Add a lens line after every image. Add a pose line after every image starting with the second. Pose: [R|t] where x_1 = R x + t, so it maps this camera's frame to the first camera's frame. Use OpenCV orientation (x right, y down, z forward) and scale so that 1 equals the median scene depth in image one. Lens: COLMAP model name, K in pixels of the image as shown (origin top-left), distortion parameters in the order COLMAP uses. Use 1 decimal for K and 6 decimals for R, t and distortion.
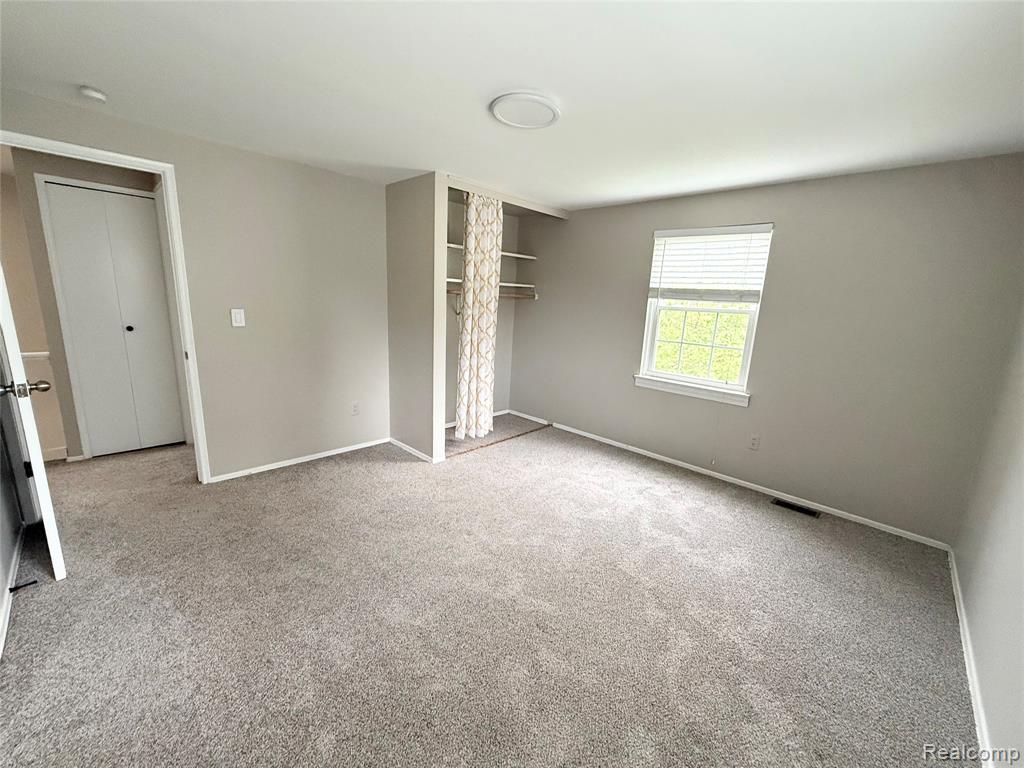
lens RADIAL K [[408.3, 0, 509.6], [0, 408.3, 383.5], [0, 0, 1]] dist [0.001557, -0.000188]
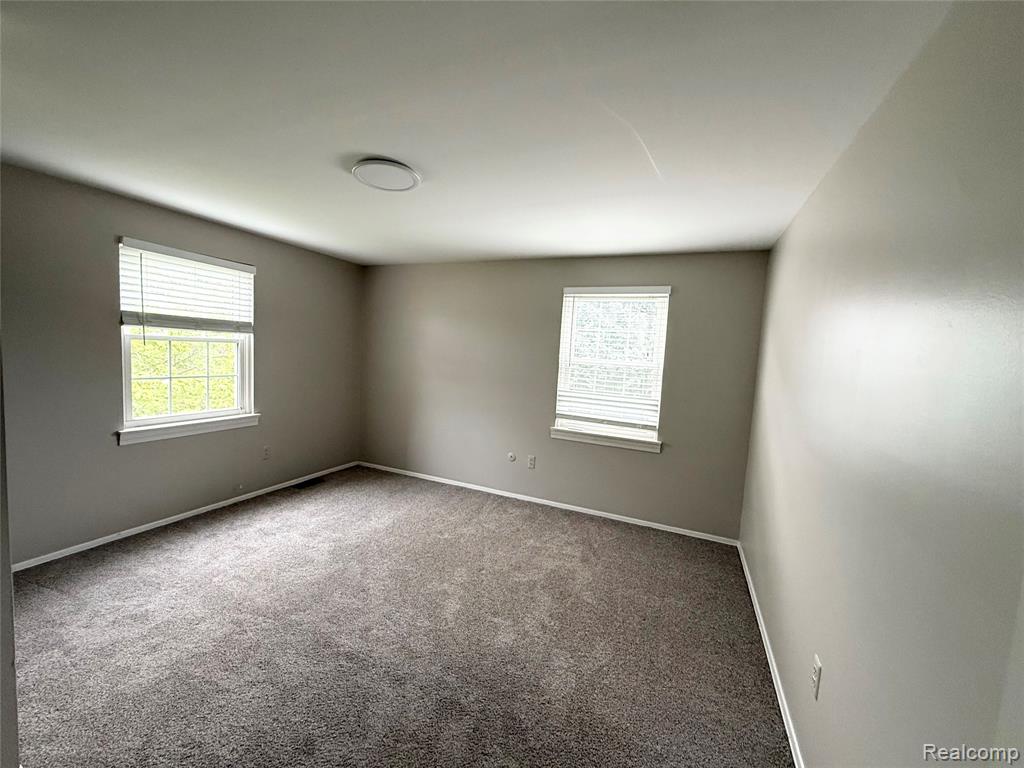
lens RADIAL K [[408.3, 0, 509.6], [0, 408.3, 383.5], [0, 0, 1]] dist [0.001557, -0.000188]
pose [[-0.340449, -0.146040, 0.928853, -0.644278], [0.121583, 0.972733, 0.197503, -0.179916], [-0.932369, 0.180172, -0.313410, 0.646124]]
